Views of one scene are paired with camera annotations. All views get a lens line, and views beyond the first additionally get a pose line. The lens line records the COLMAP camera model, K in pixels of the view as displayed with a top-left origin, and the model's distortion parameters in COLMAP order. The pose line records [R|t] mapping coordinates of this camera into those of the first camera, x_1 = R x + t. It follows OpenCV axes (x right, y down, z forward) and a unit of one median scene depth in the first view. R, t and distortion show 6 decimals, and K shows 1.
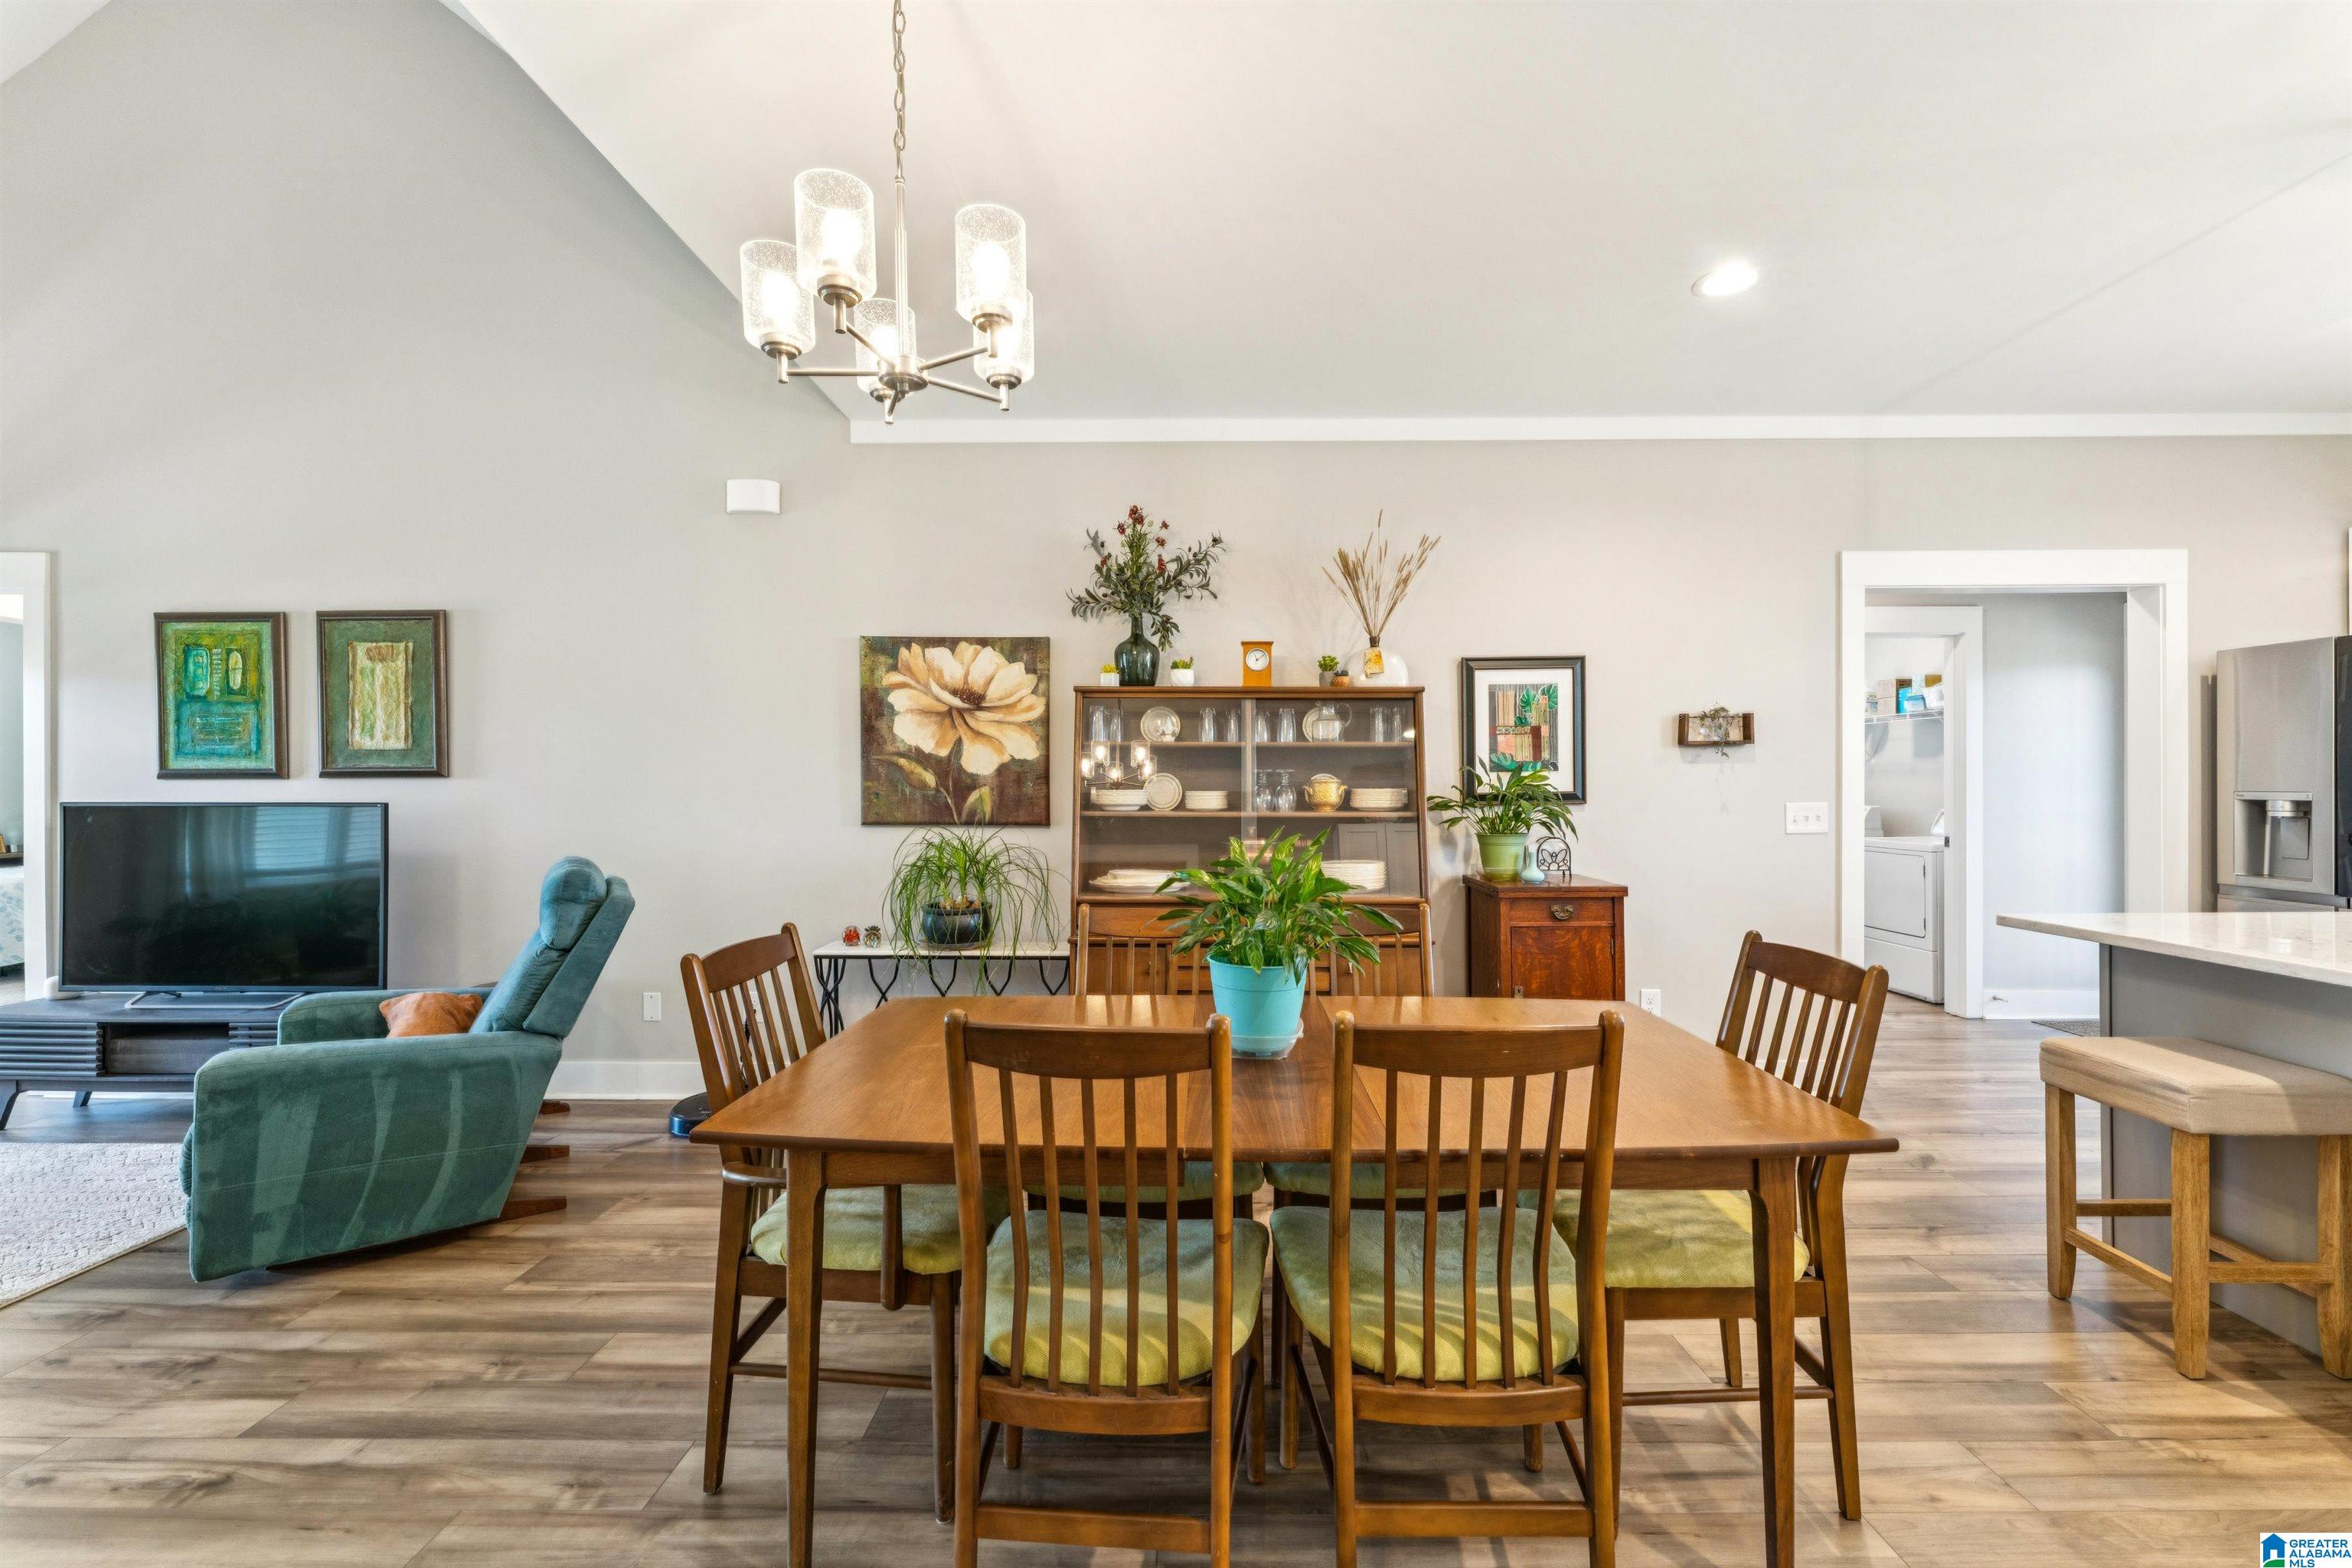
lens RADIAL K [[944.4, 0, 1194.3], [0, 944.4, 783.4], [0, 0, 1]] dist [0.002070, -0.001505]
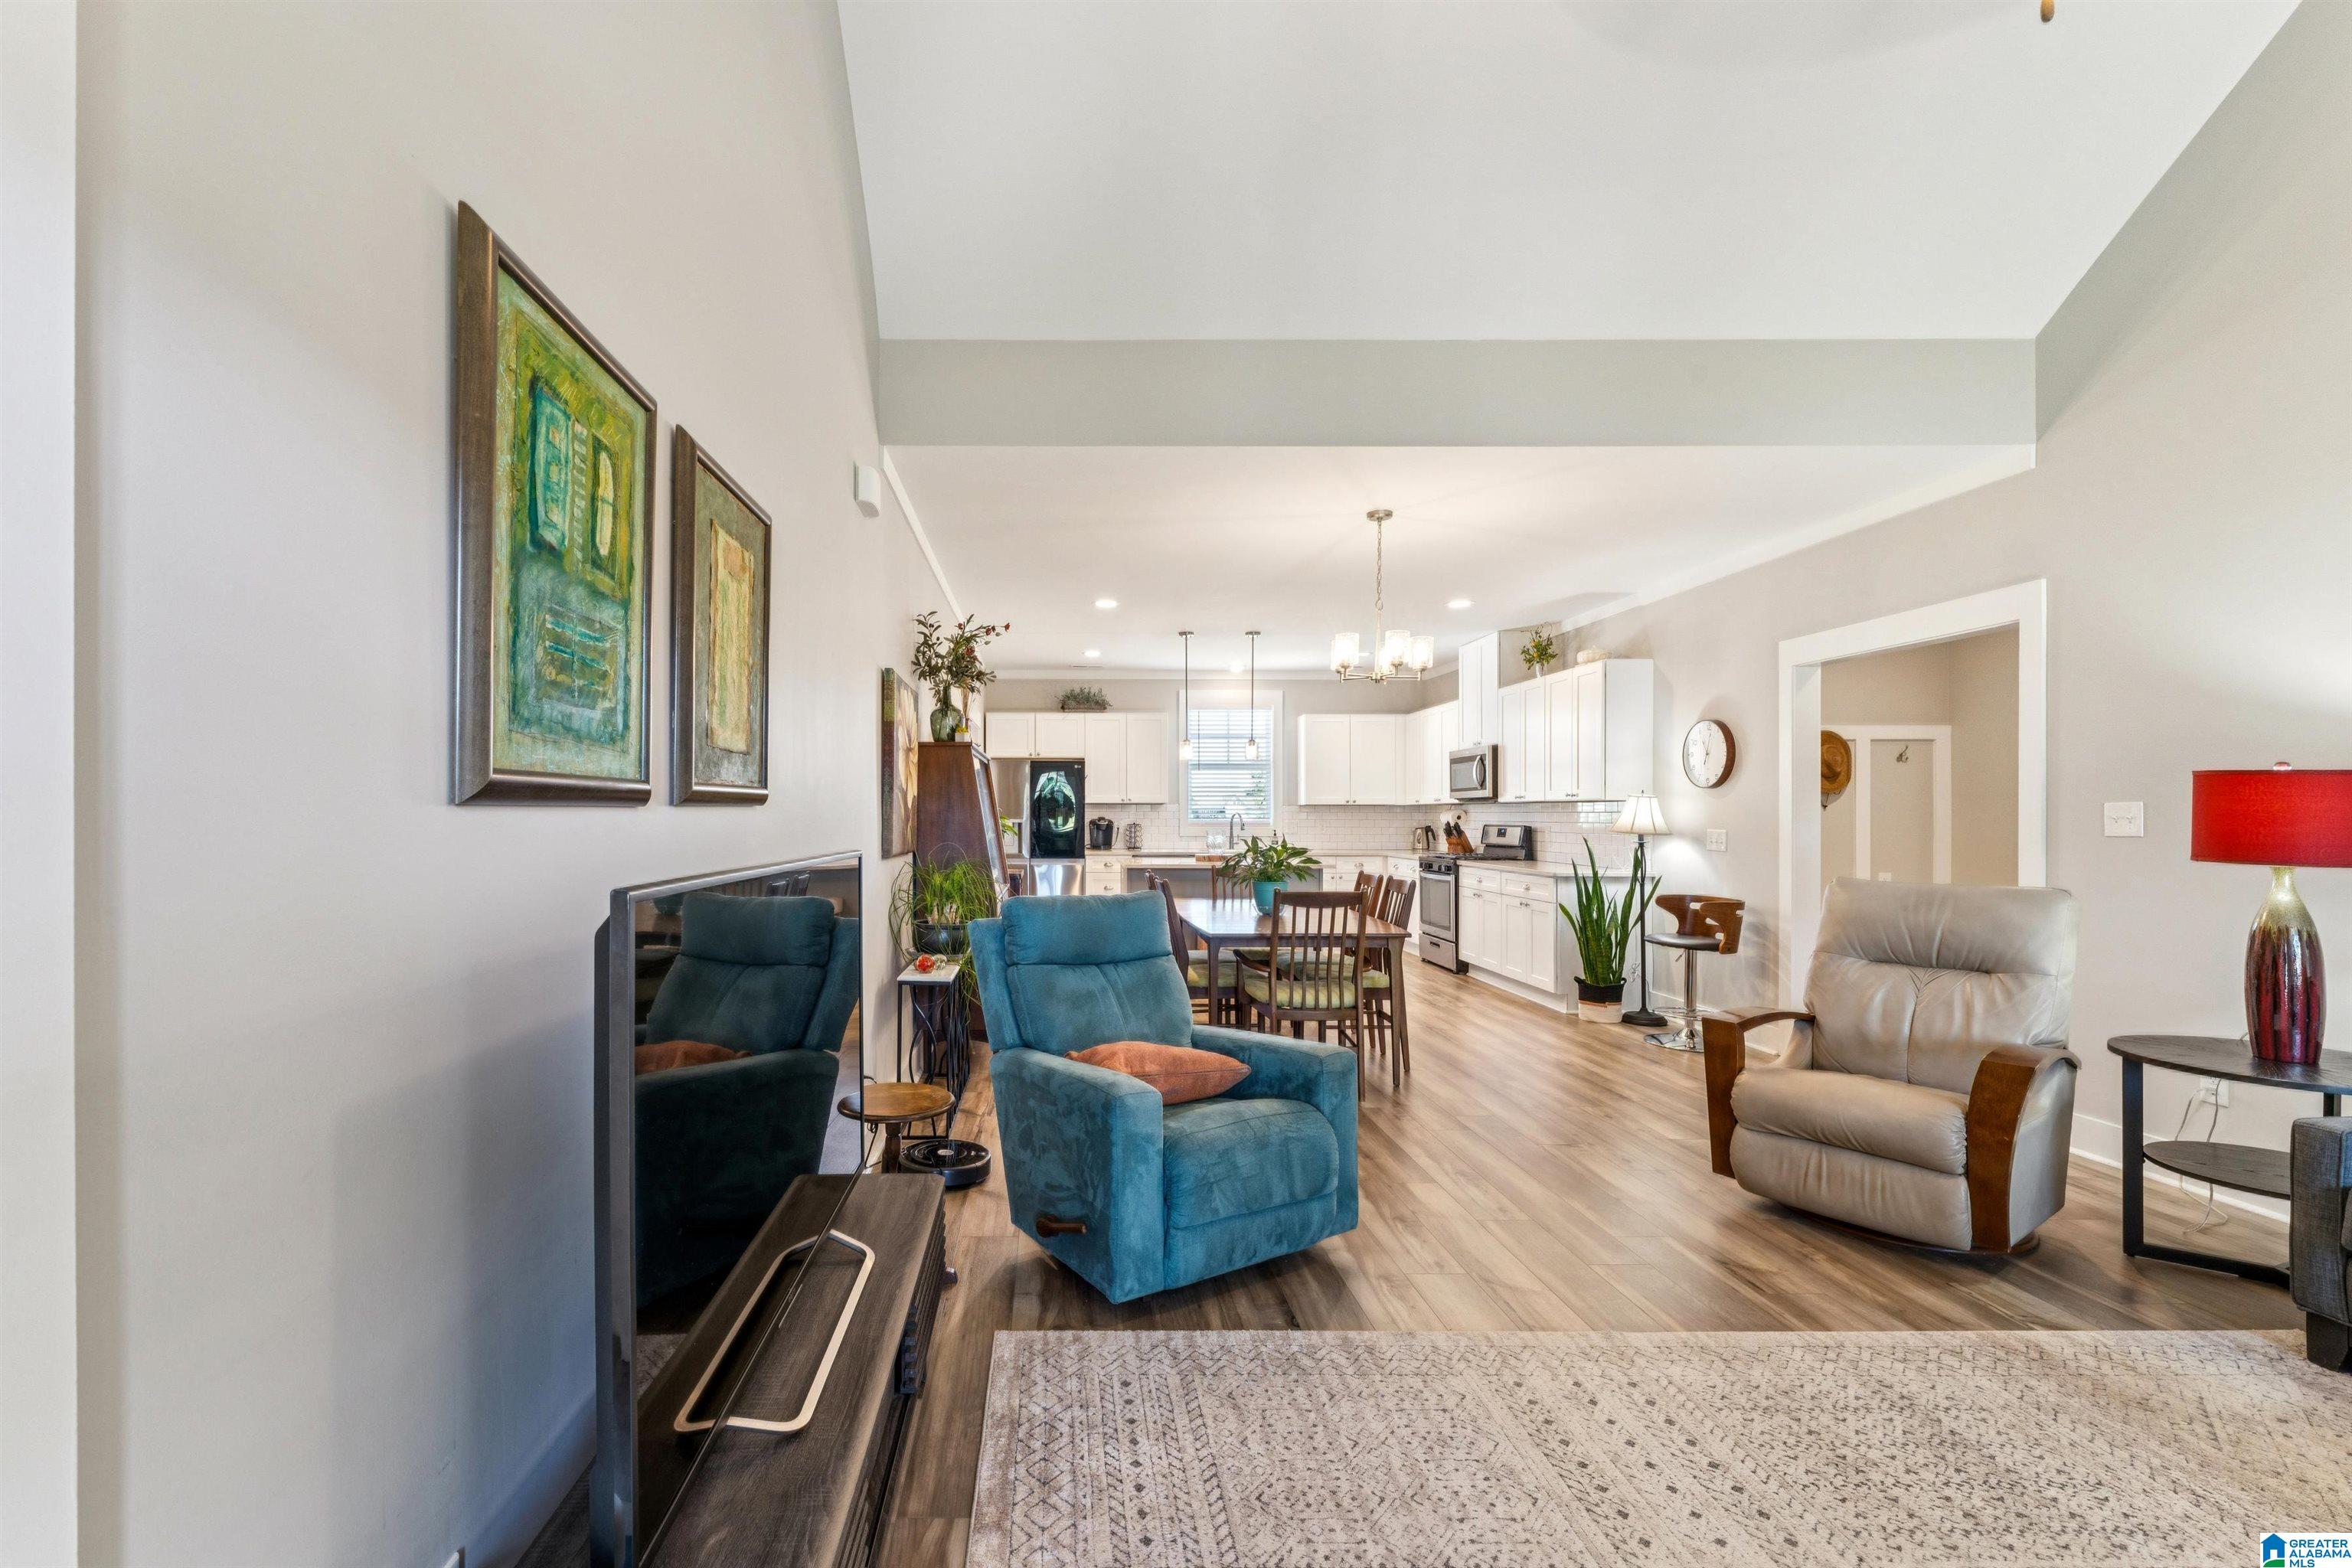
lens RADIAL K [[996.9, 0, 1054.0], [0, 996.9, 809.7], [0, 0, 1]] dist [0.001439, -0.000853]
pose [[-0.005825, 0.006213, 0.999964, -1.406388], [-0.004738, 0.999969, -0.006240, -0.001572], [-0.999972, -0.004774, -0.005795, 0.841277]]
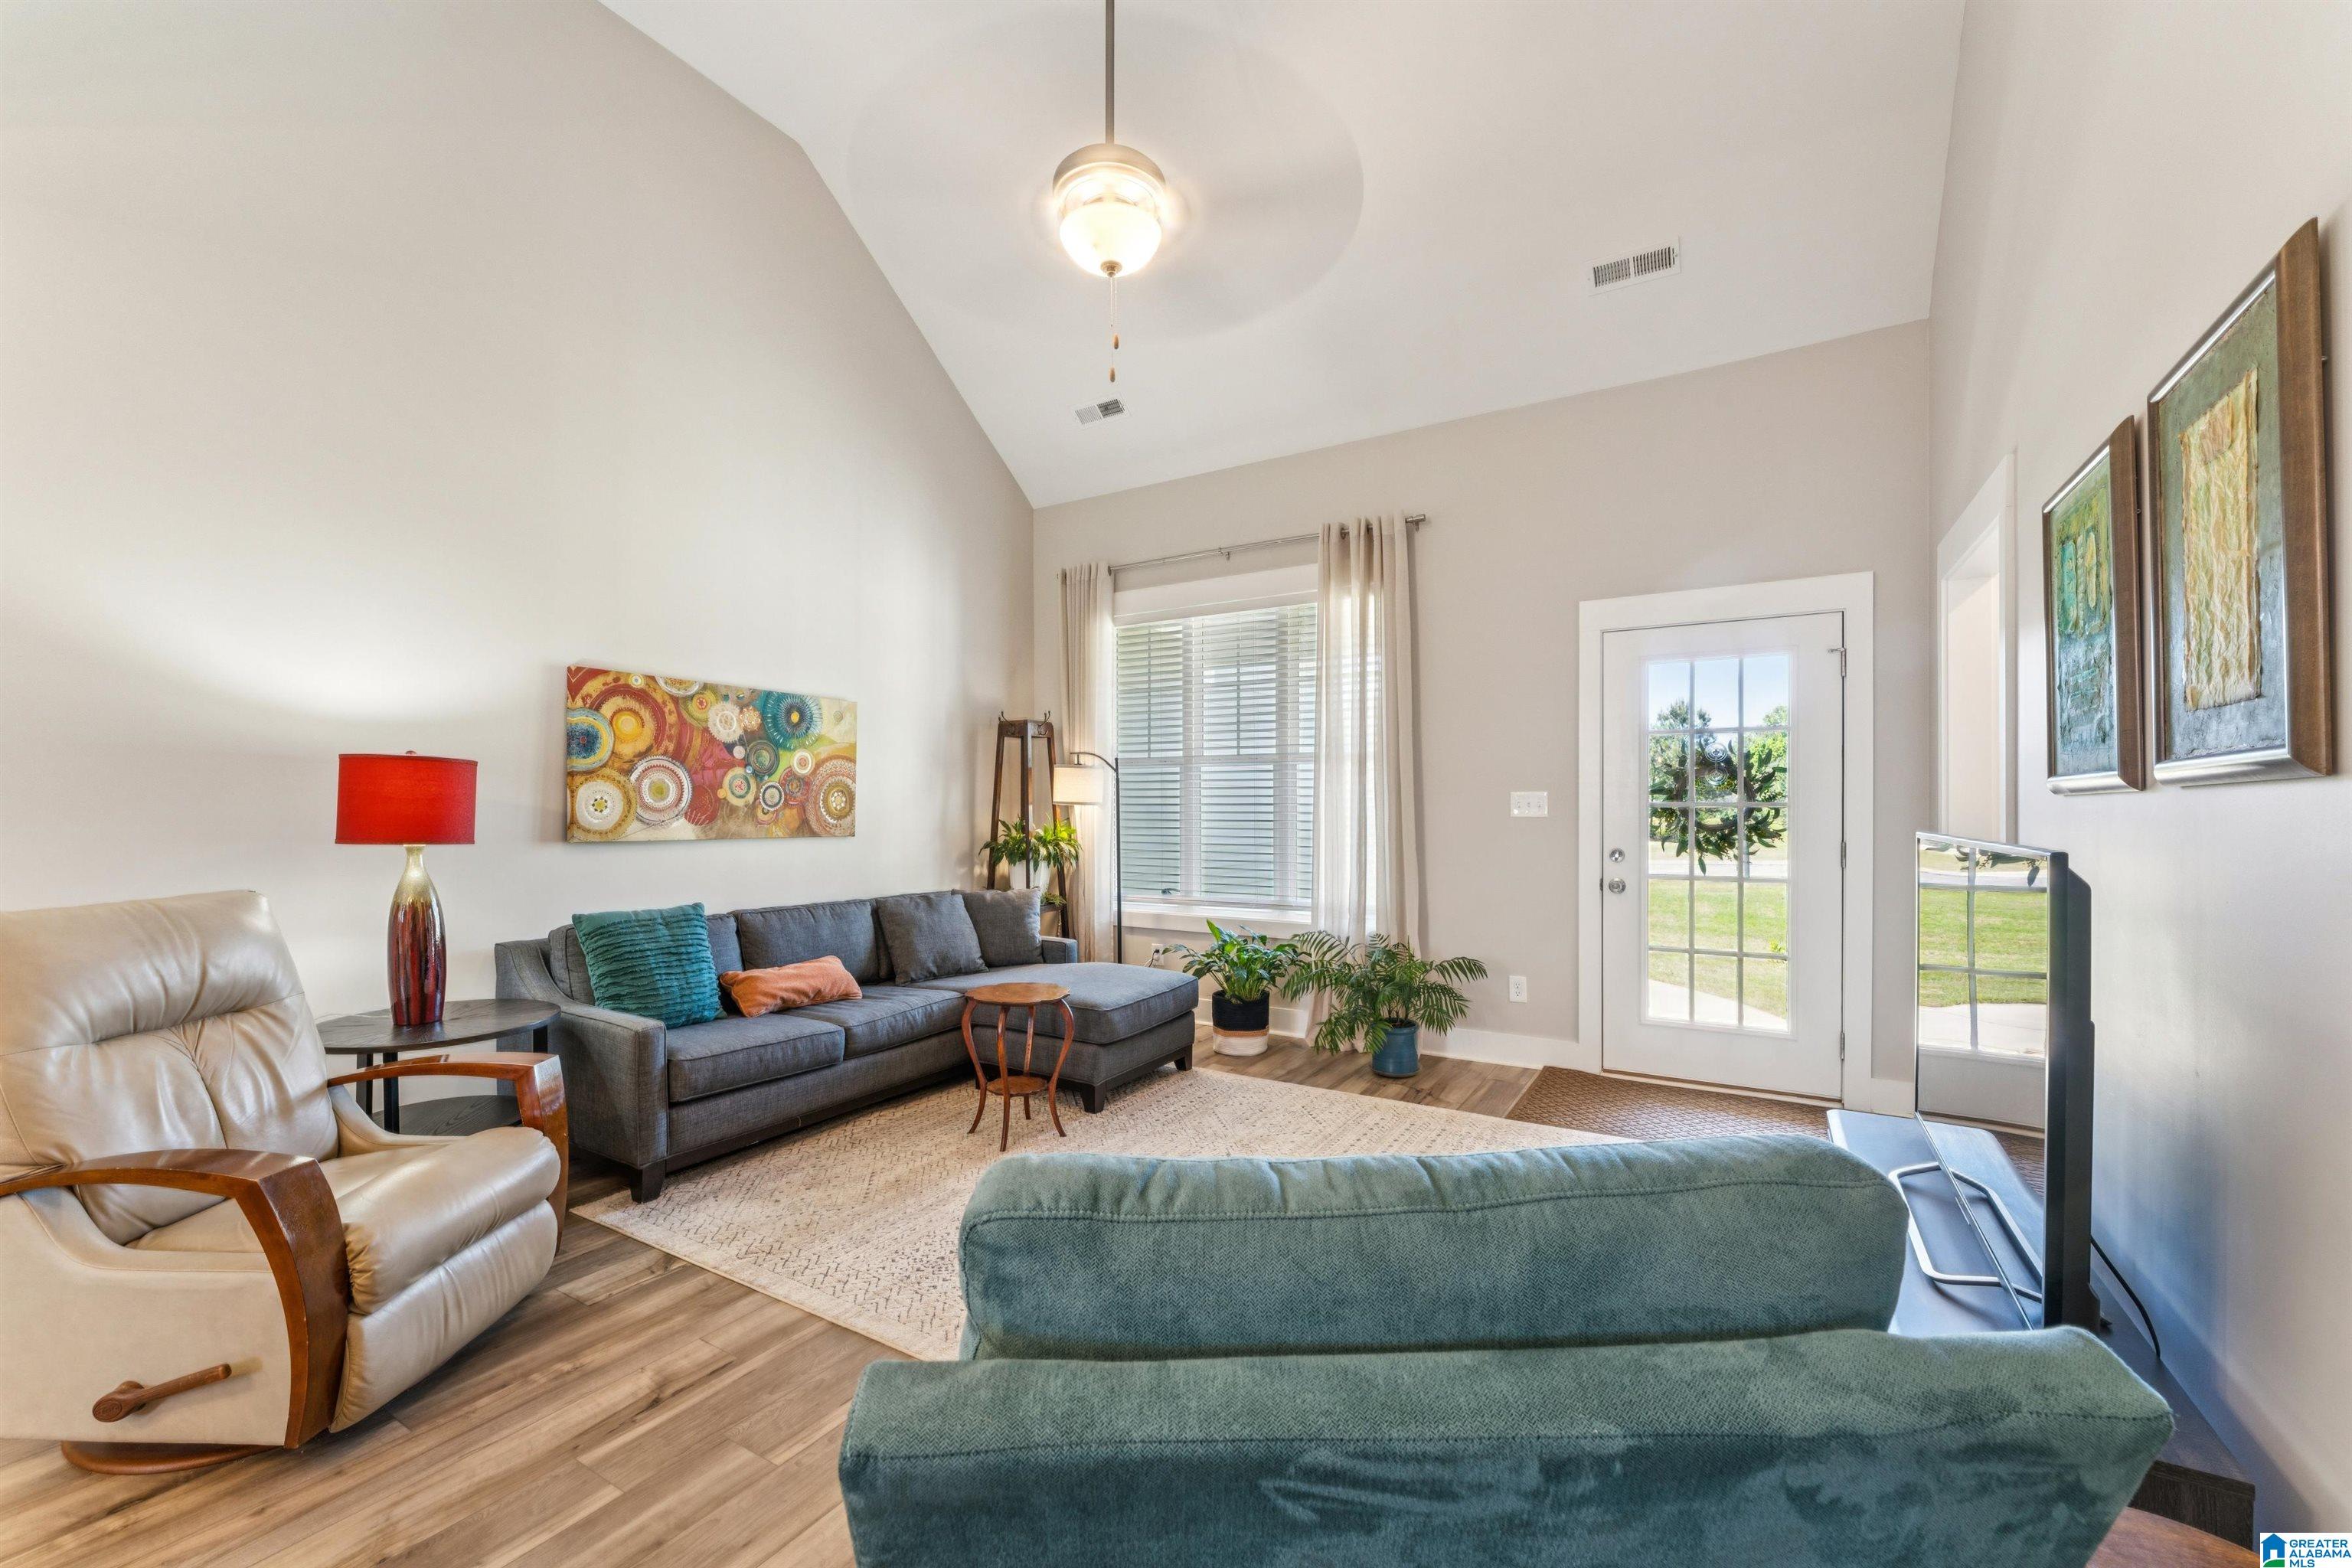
lens RADIAL K [[944.4, 0, 1180.3], [0, 944.4, 808.3], [0, 0, 1]] dist [0.002070, -0.001505]
pose [[-0.516948, 0.000135, -0.856017, -0.362578], [0.002680, 0.999995, -0.001460, 0.003045], [0.856013, -0.003049, -0.516946, 0.855511]]
